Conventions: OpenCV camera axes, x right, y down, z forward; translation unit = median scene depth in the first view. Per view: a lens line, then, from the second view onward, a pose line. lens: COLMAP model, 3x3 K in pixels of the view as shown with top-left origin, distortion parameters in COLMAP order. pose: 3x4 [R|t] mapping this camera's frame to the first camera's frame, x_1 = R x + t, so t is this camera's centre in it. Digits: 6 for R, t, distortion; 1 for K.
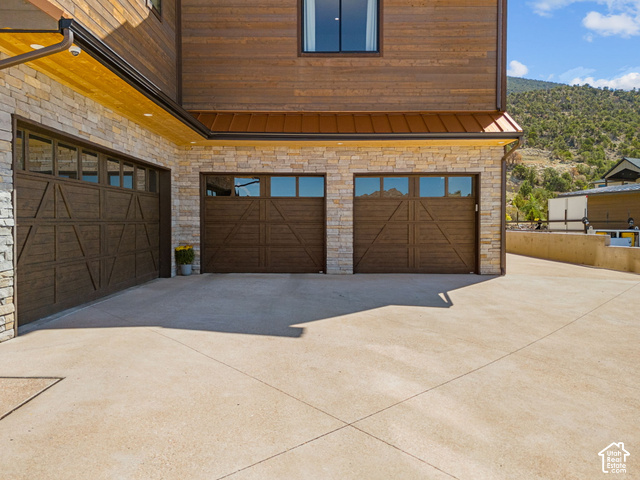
lens RADIAL K [[473.2, 0, 319.3], [0, 473.2, 235.6], [0, 0, 1]] dist [0.041354, -0.007993]
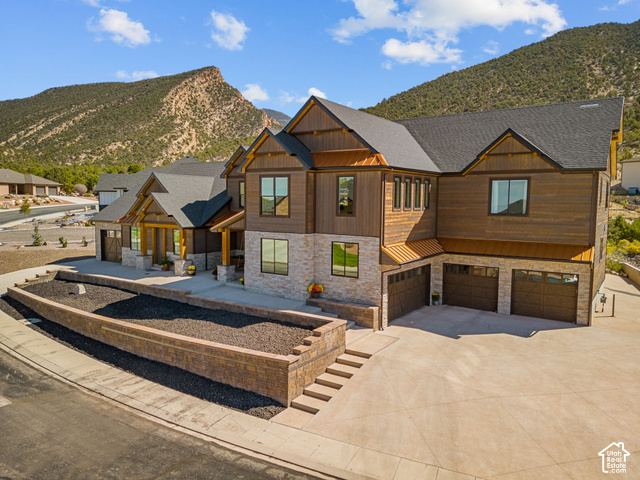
lens RADIAL K [[473.2, 0, 319.3], [0, 473.2, 235.6], [0, 0, 1]] dist [0.041354, -0.007993]
pose [[0.828905, 0.048246, -0.557306, 0.553304], [-0.024740, 0.998461, 0.049640, -0.373658], [0.558843, -0.027359, 0.828822, -1.317511]]
